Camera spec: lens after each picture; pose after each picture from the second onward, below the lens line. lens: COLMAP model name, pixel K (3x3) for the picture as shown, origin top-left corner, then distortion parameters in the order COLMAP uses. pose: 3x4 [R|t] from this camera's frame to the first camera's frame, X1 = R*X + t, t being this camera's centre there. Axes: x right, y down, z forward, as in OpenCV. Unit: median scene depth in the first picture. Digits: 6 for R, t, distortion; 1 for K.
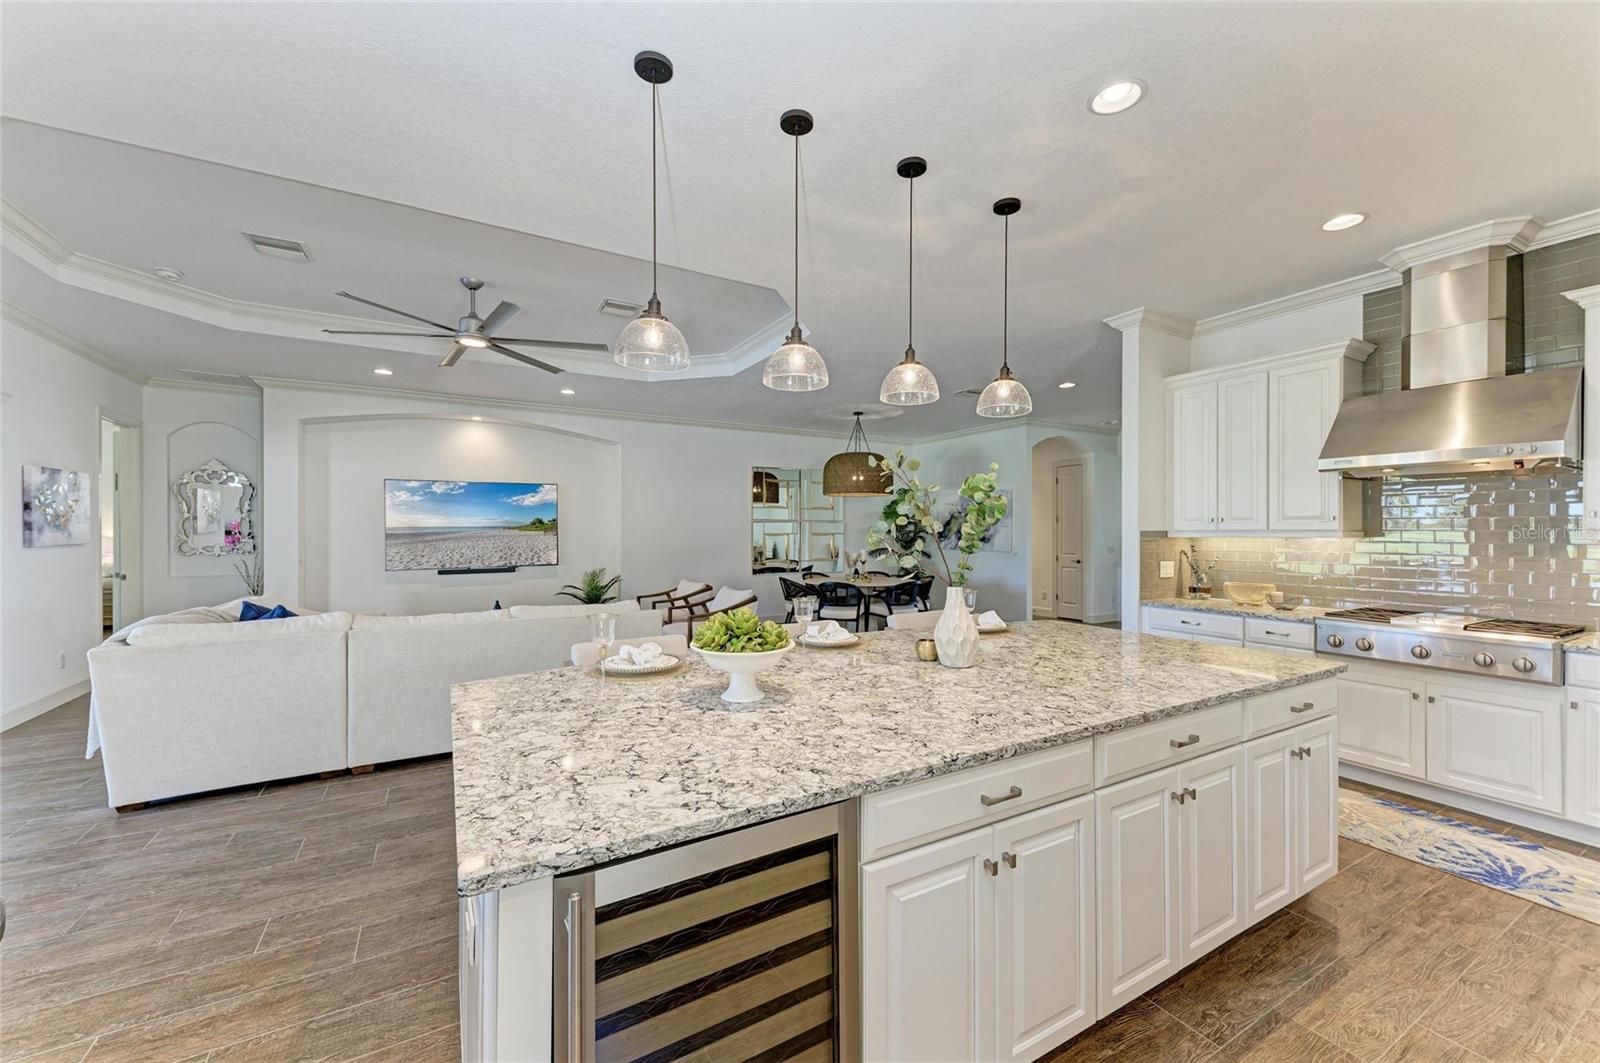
lens RADIAL K [[621.2, 0, 804.5], [0, 621.2, 531.3], [0, 0, 1]] dist [0.013703, -0.004194]
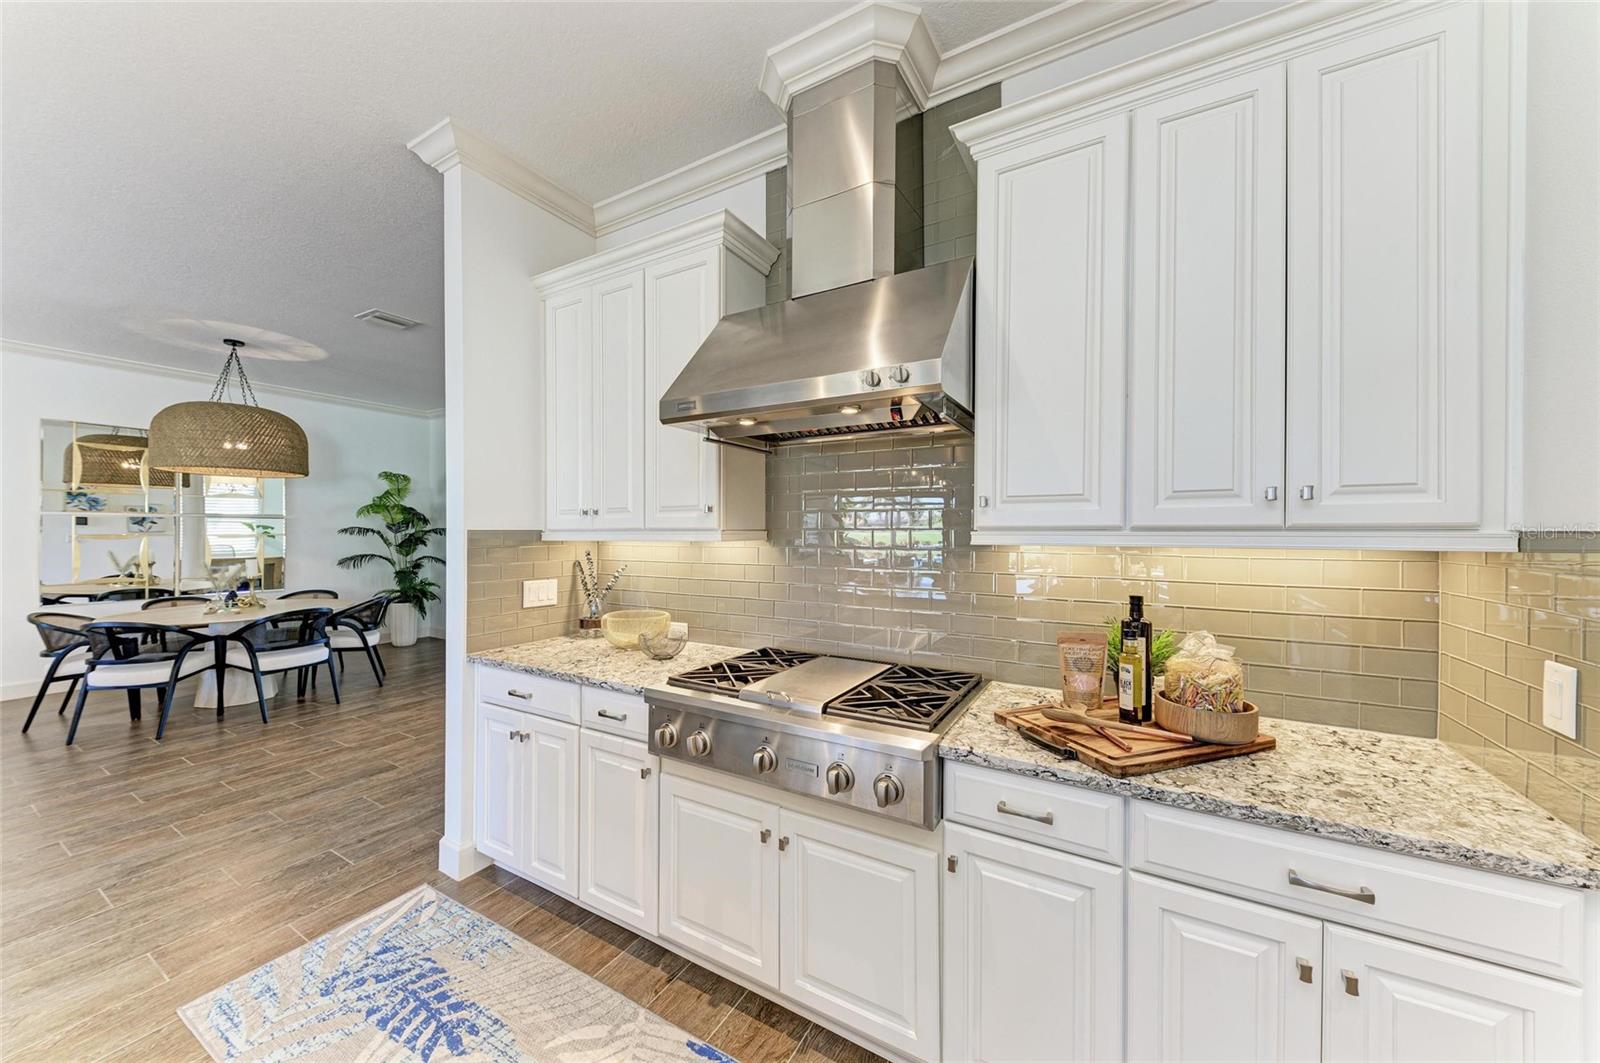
lens RADIAL K [[560.4, 0, 800.4], [0, 560.4, 532.9], [0, 0, 1]] dist [0.021536, -0.008744]
pose [[0.866167, -0.001154, 0.499754, 0.528586], [-0.000271, 0.999996, 0.002780, 0.000337], [-0.499755, -0.002543, 0.866163, 0.394080]]
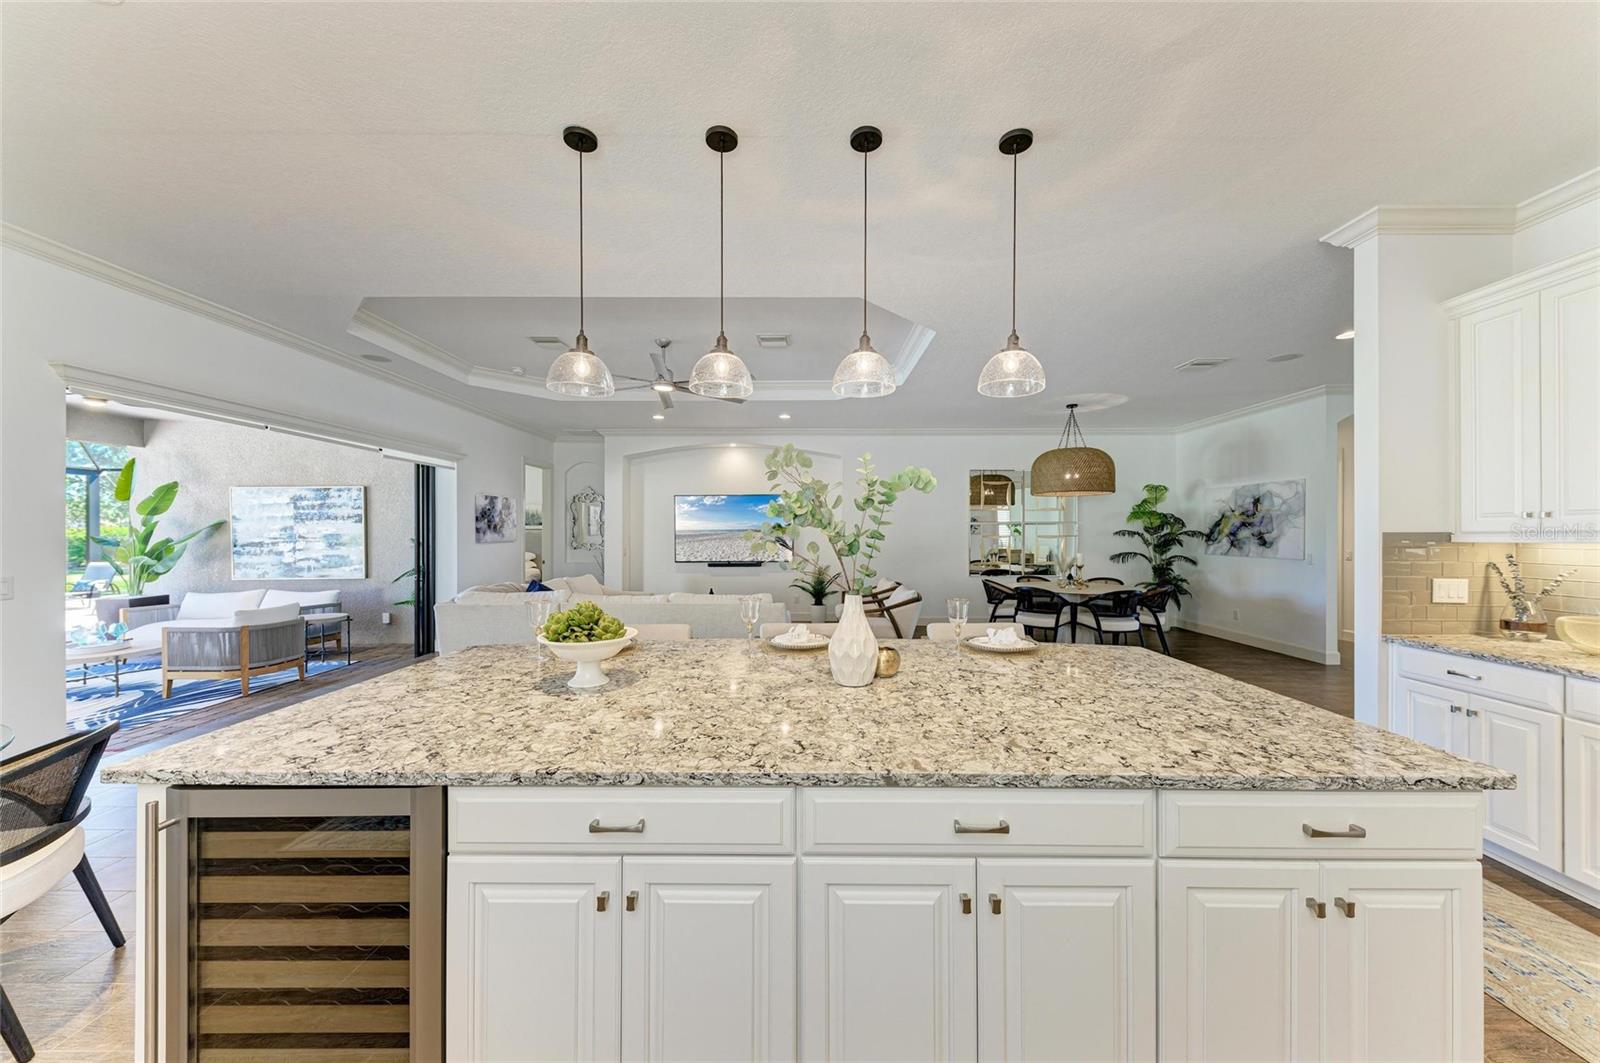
lens RADIAL K [[560.4, 0, 800.4], [0, 560.4, 532.9], [0, 0, 1]] dist [0.021536, -0.008744]
pose [[0.860378, -0.000769, -0.509656, 0.297419], [0.000162, 0.999999, -0.001235, 0.000352], [0.509657, 0.000980, 0.860377, 0.133431]]
